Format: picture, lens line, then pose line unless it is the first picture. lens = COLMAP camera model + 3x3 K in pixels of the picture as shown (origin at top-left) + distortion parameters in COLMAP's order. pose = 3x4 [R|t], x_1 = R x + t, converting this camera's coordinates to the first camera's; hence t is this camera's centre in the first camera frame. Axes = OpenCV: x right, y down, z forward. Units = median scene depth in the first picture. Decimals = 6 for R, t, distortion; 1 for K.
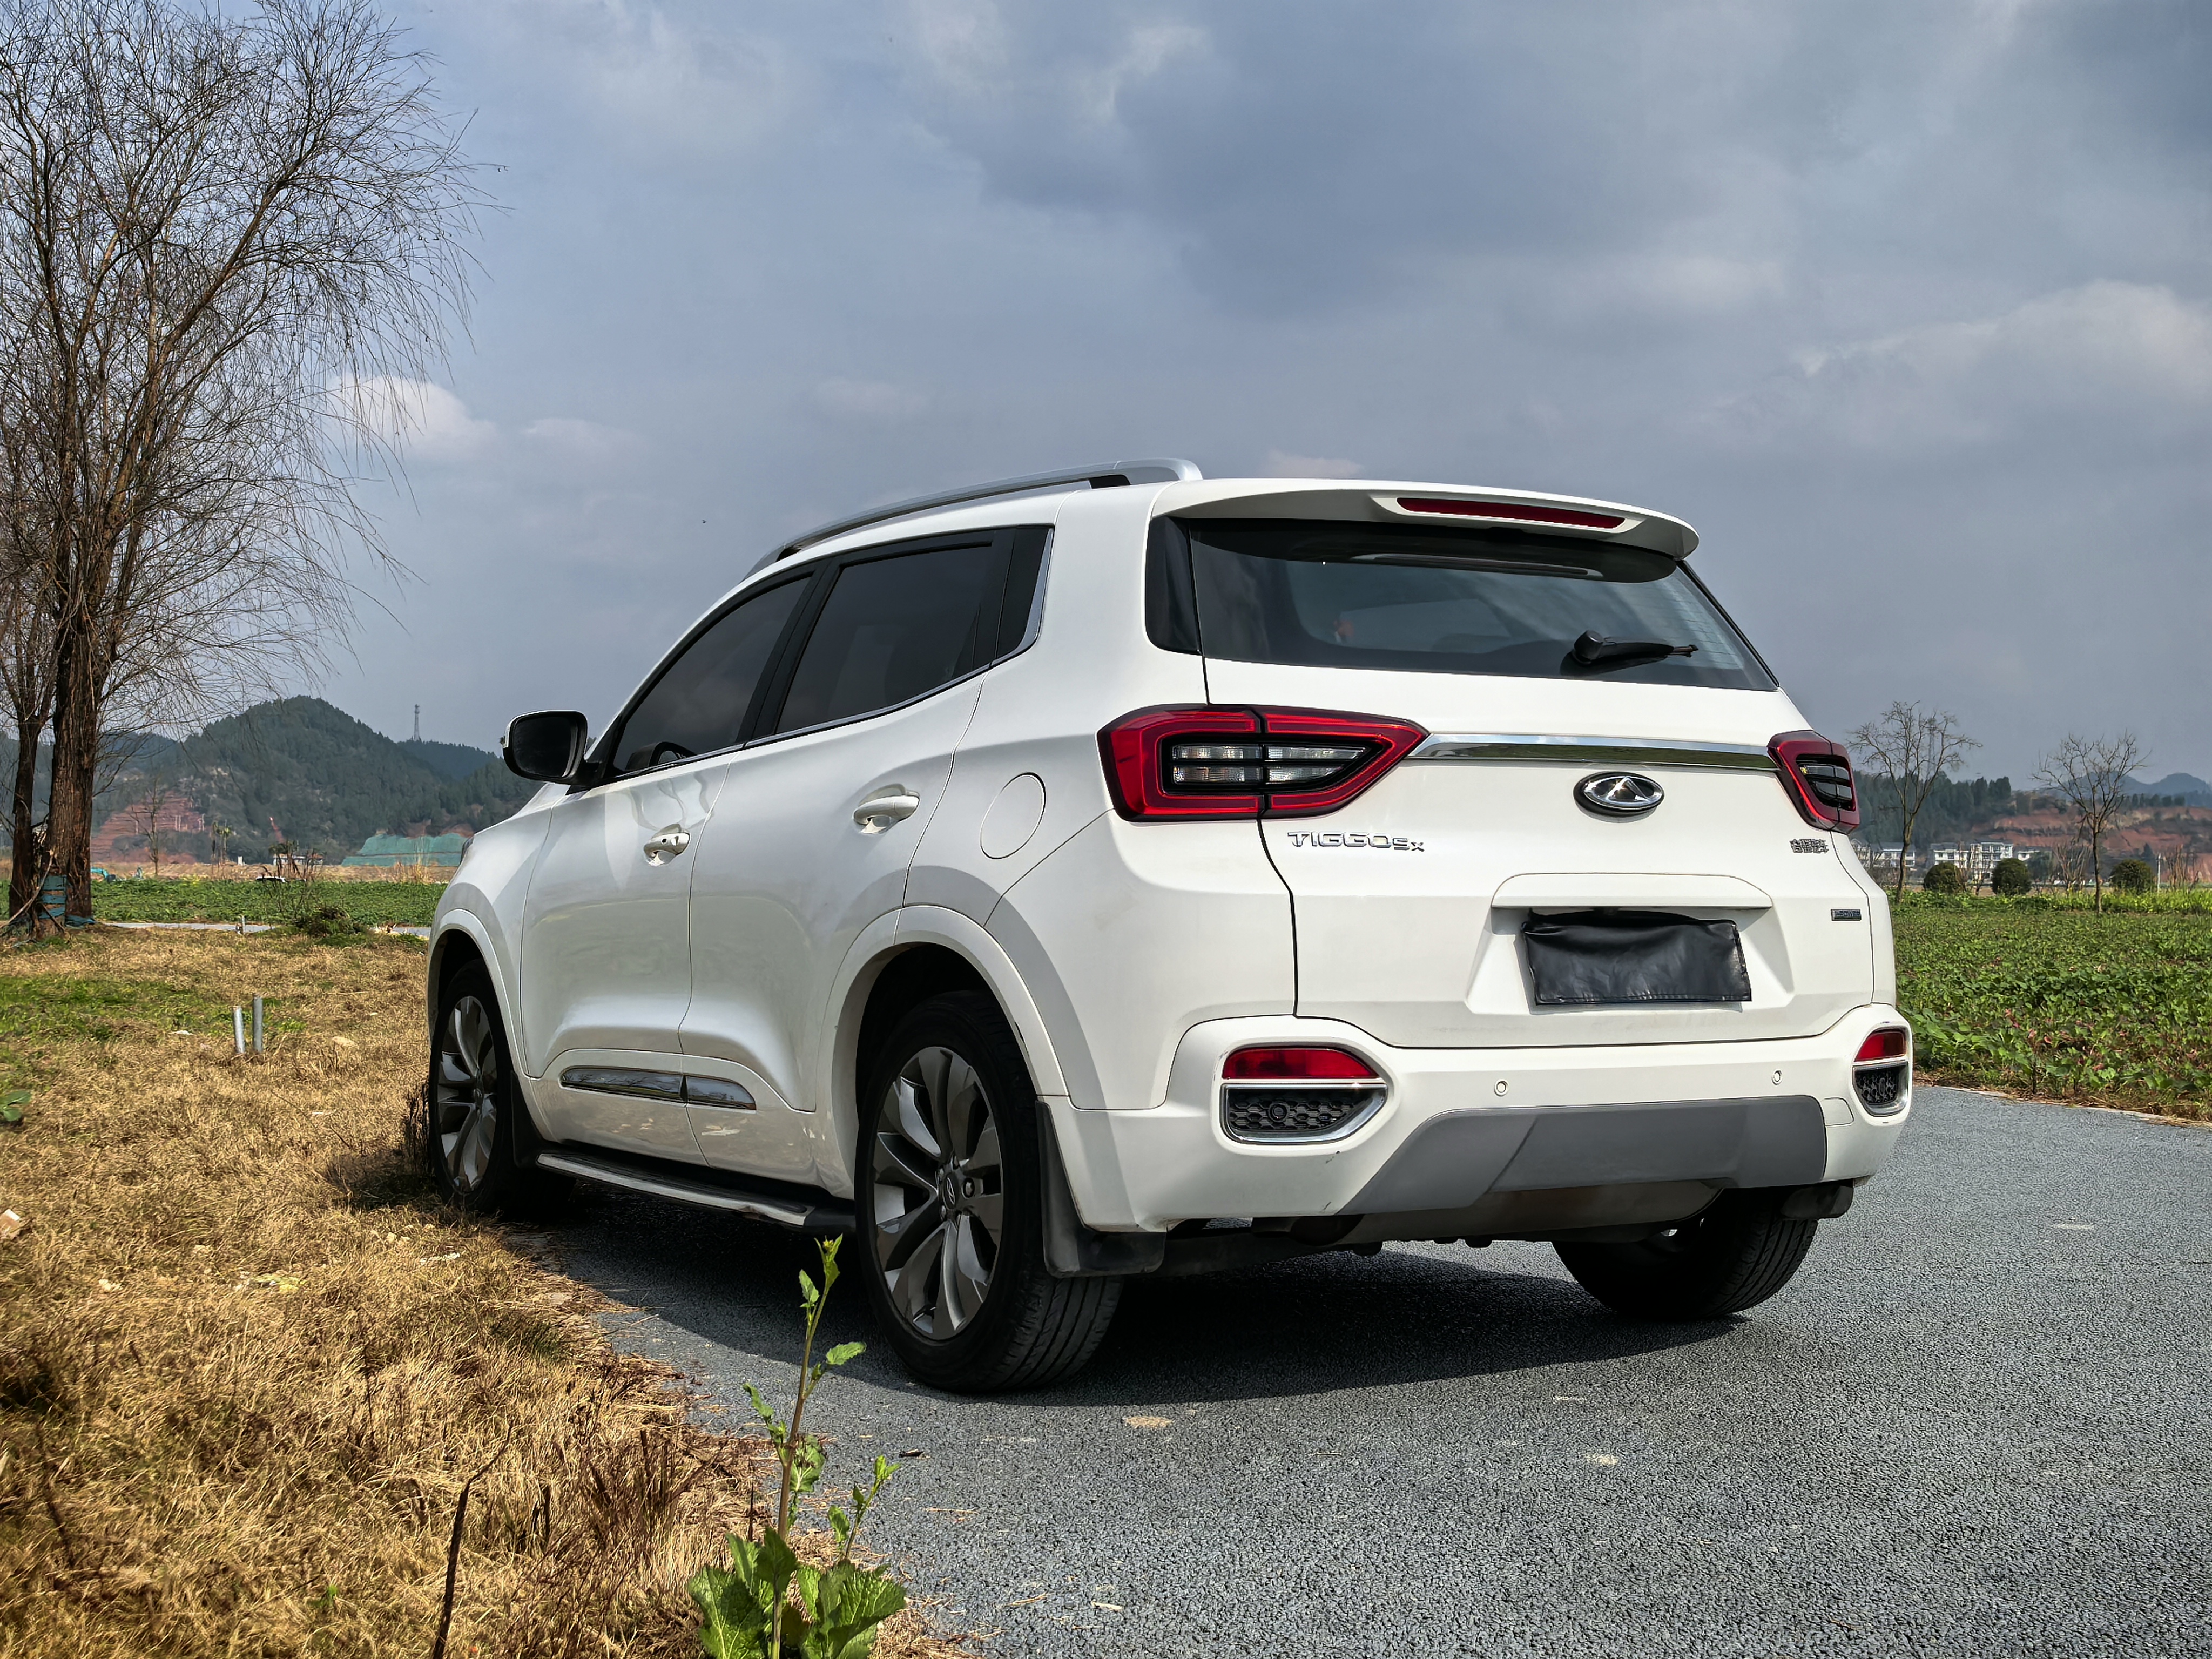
lens RADIAL K [[2771.3, 0, 1006.7], [0, 2771.3, 834.3], [0, 0, 1]] dist [0.009723, -0.008880]
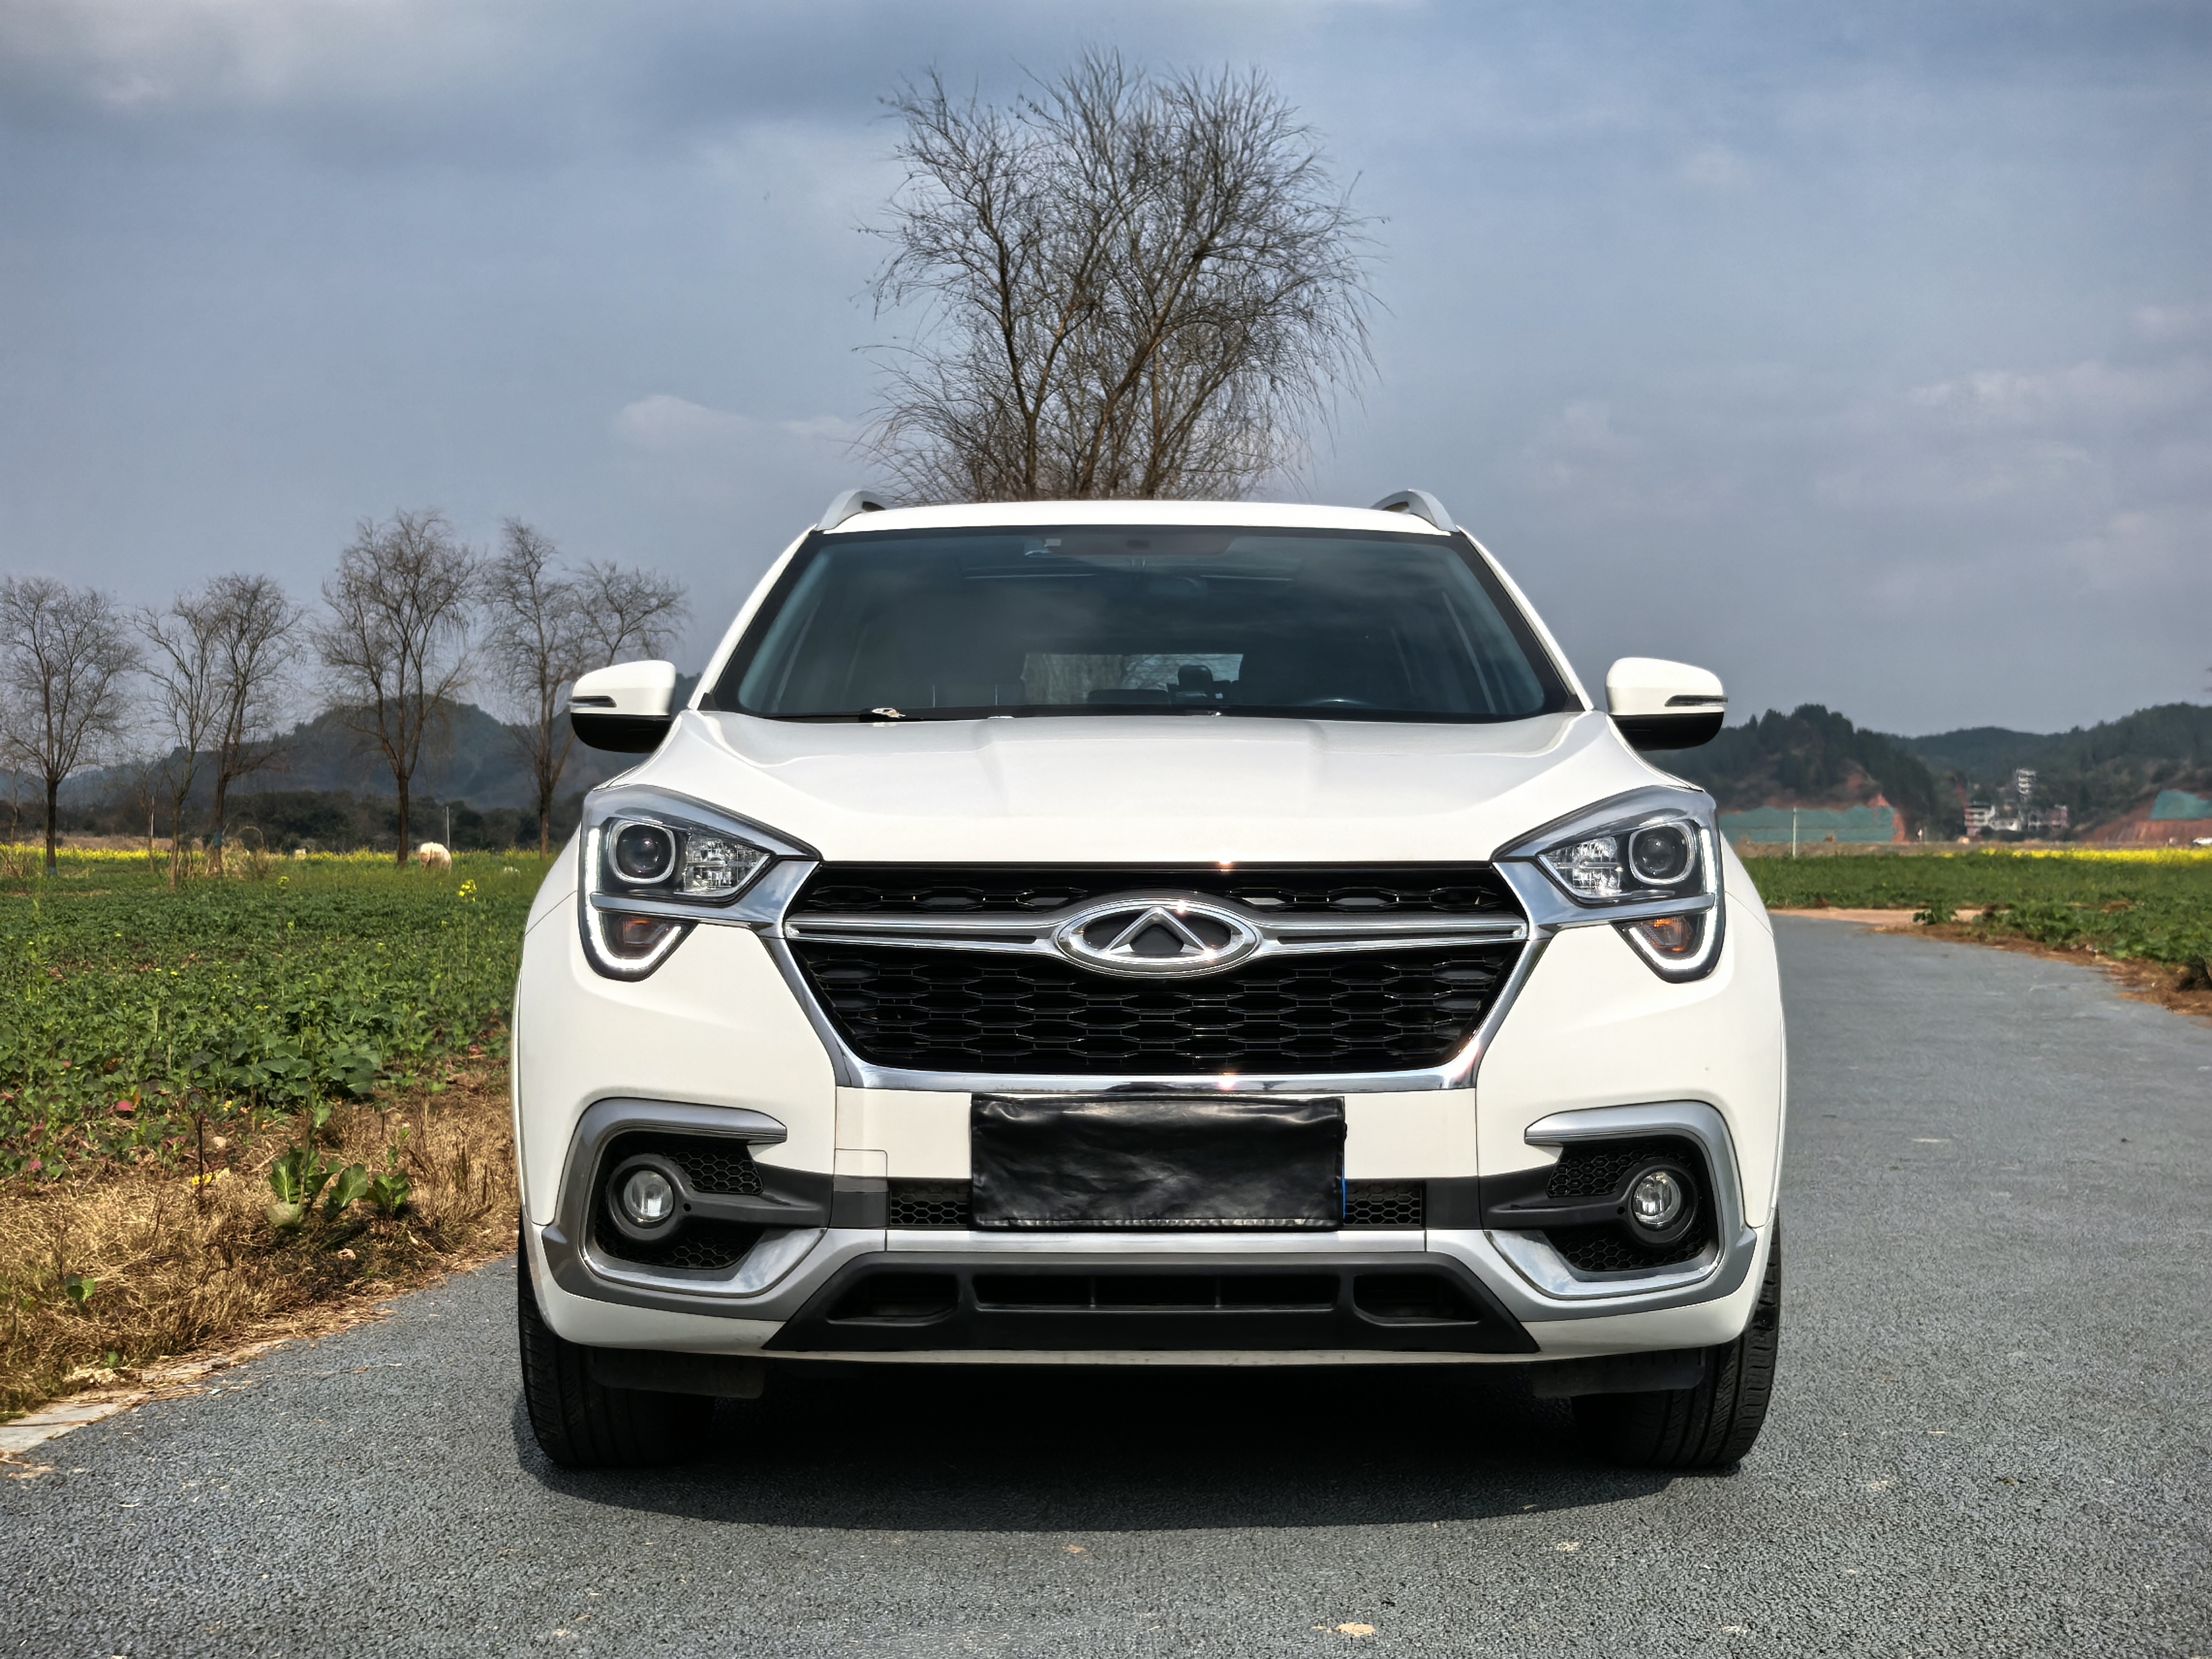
lens RADIAL K [[2912.8, 0, 1062.8], [0, 2912.8, 832.2], [0, 0, 1]] dist [0.072800, -0.006946]
pose [[0.912444, -0.011251, -0.409046, 0.886397], [0.014696, 0.999878, 0.005278, -0.019150], [0.408937, -0.010827, 0.912498, -0.613294]]
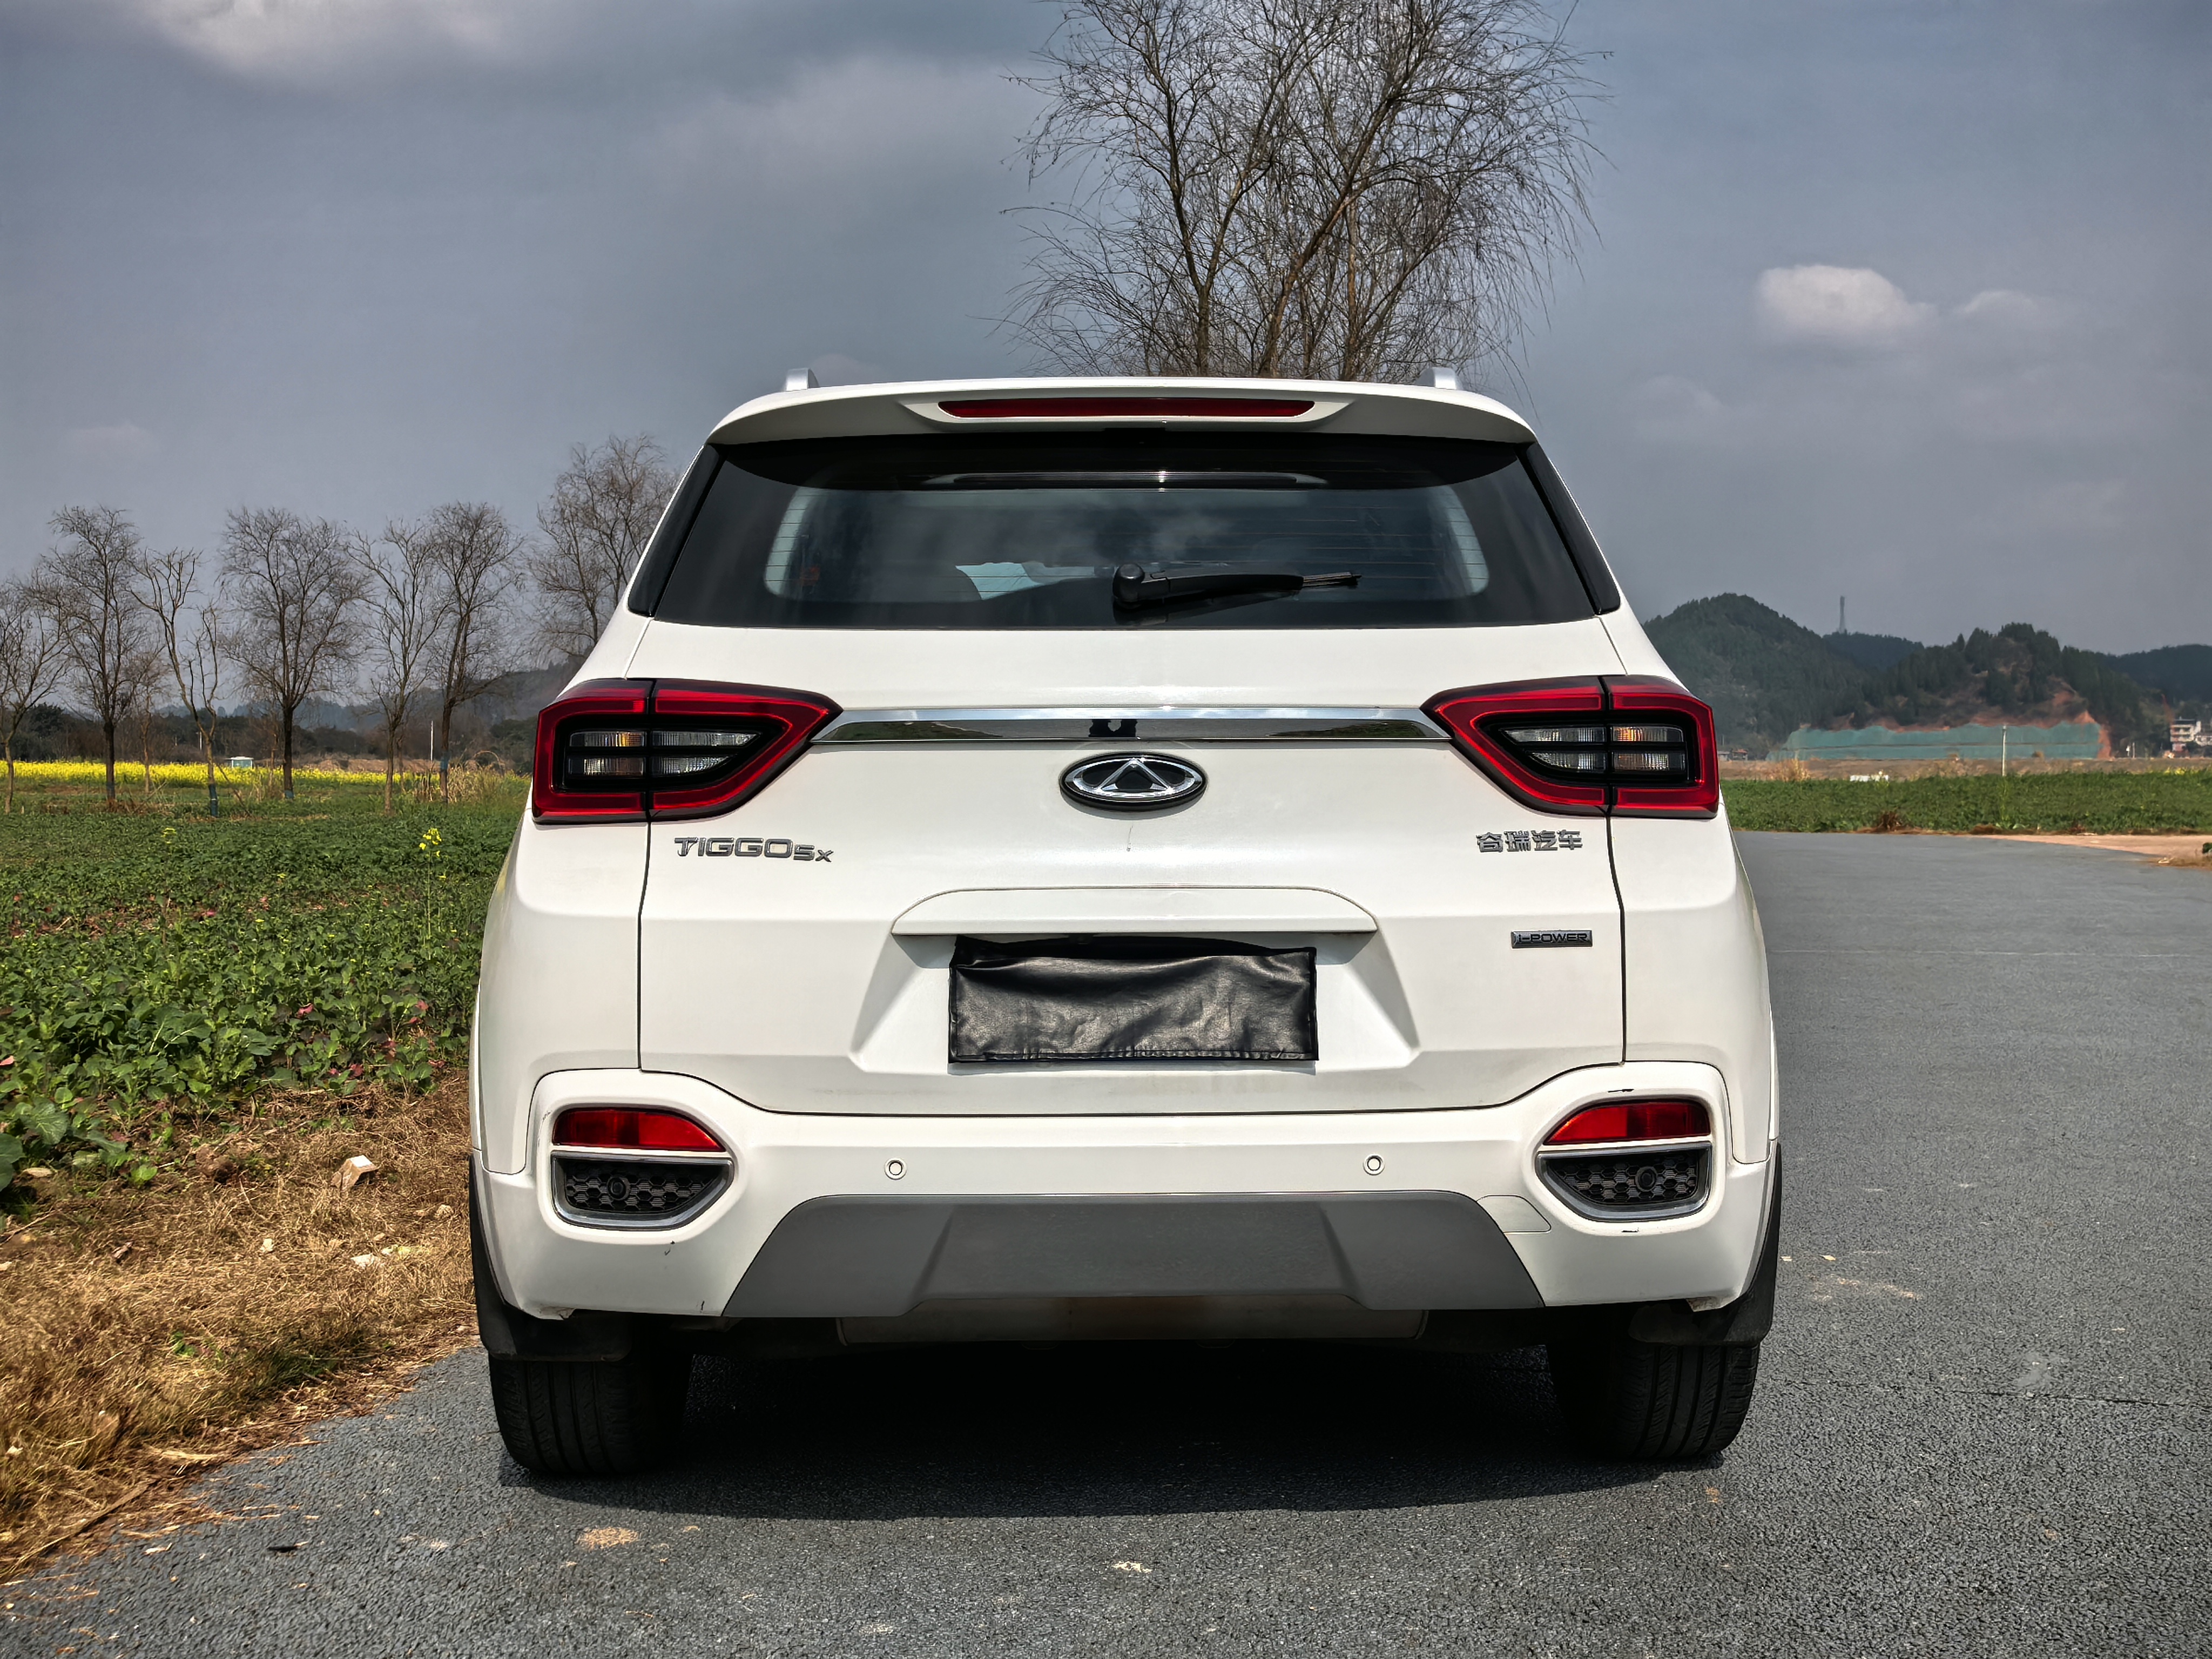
lens RADIAL K [[2723.5, 0, 1130.5], [0, 2723.5, 826.5], [0, 0, 1]] dist [0.061488, -0.049704]
pose [[0.886859, -0.002448, -0.462033, 0.558557], [0.019346, 0.999306, 0.031839, -0.025504], [0.461634, -0.037175, 0.886291, 0.344546]]
